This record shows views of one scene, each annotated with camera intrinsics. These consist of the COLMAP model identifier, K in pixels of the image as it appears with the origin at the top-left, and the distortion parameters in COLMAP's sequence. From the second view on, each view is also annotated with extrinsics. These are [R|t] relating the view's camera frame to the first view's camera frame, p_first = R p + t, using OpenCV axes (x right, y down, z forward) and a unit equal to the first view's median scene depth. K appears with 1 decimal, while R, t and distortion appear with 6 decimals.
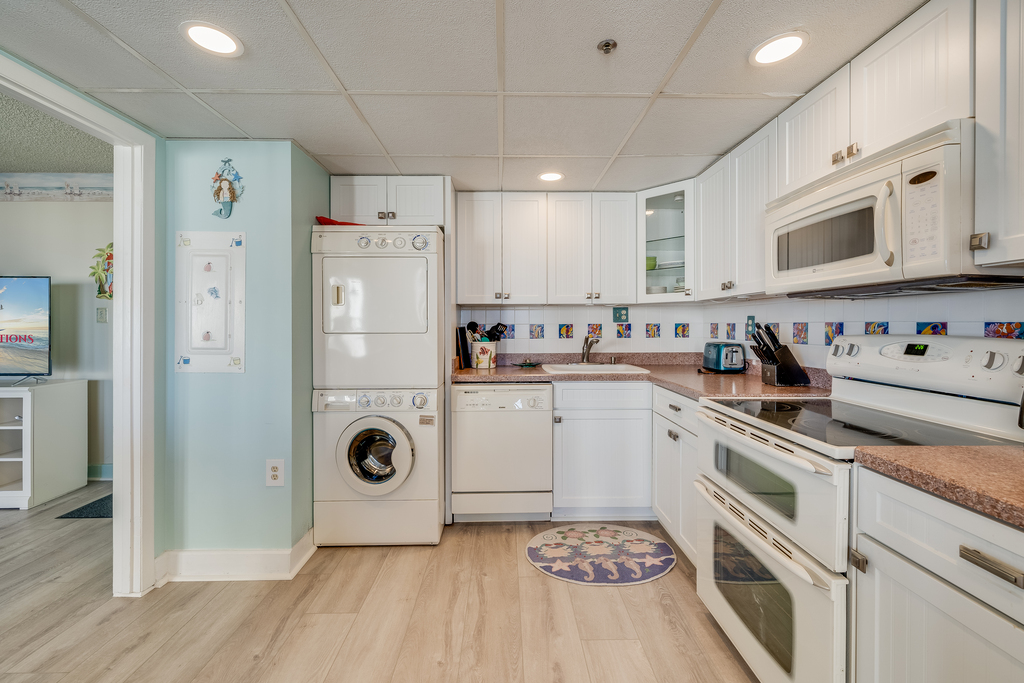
lens RADIAL K [[421.8, 0, 511.0], [0, 421.8, 324.2], [0, 0, 1]] dist [-0.000003, -0.000039]
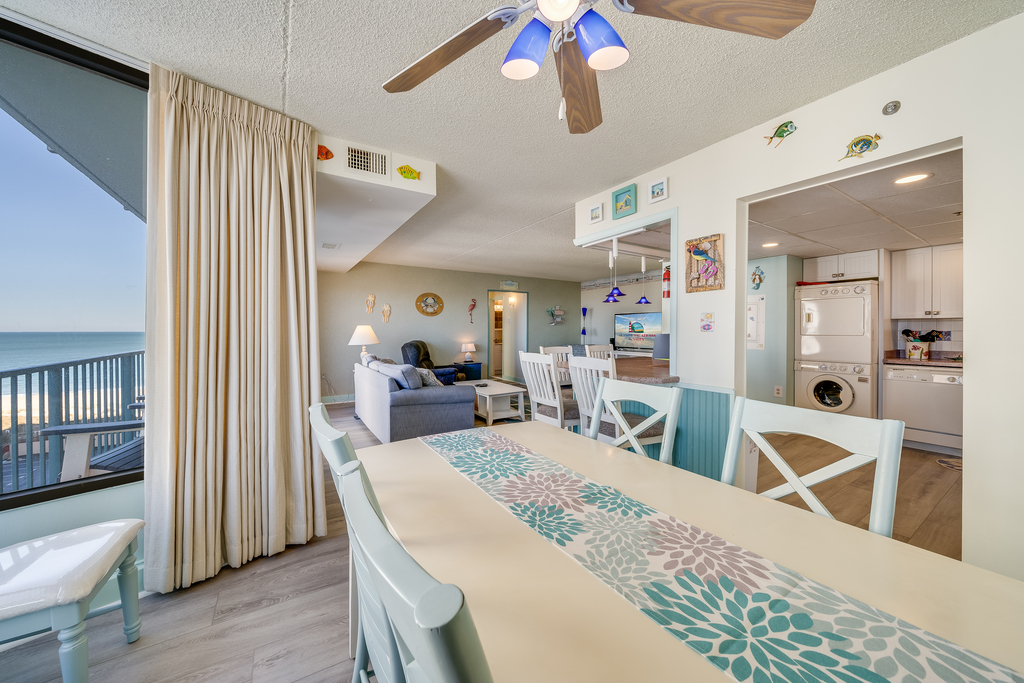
lens RADIAL K [[362.0, 0, 510.3], [0, 362.0, 333.2], [0, 0, 1]] dist [-0.005752, 0.000052]
pose [[0.521037, 0.008307, -0.853493, 0.302229], [0.001585, 0.999941, 0.010700, -0.008451], [0.853532, -0.006928, 0.520994, -1.032070]]
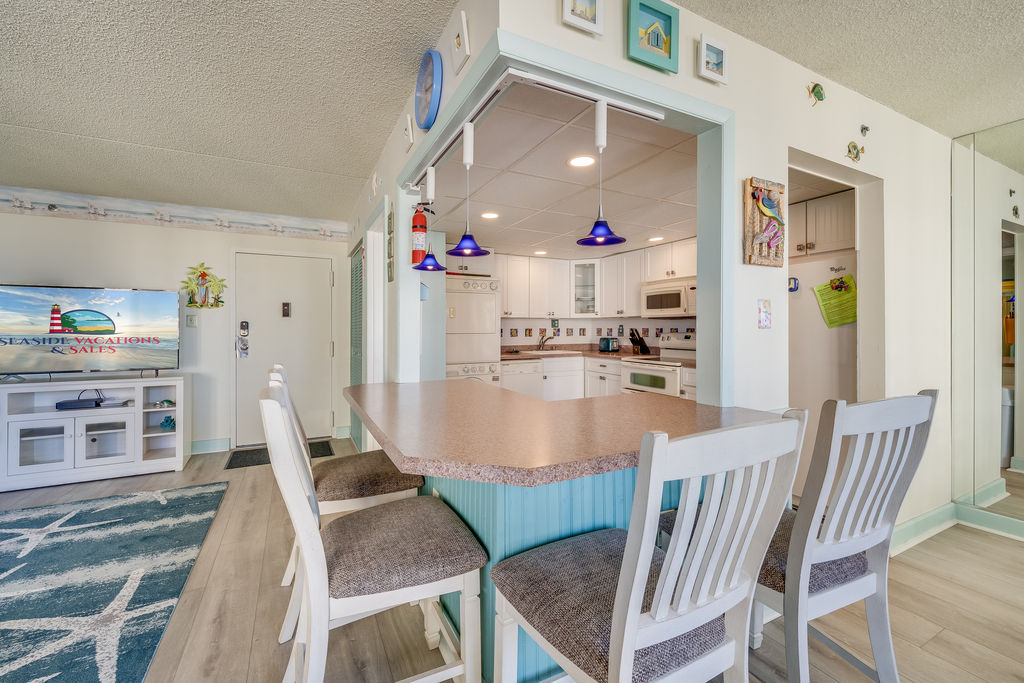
lens RADIAL K [[418.8, 0, 511.4], [0, 418.8, 328.9], [0, 0, 1]] dist [0.000585, 0.000082]
pose [[0.895611, 0.000188, 0.444838, -0.793715], [-0.001366, 0.999996, 0.002326, -0.003094], [-0.444836, -0.002691, 0.895608, -0.599318]]
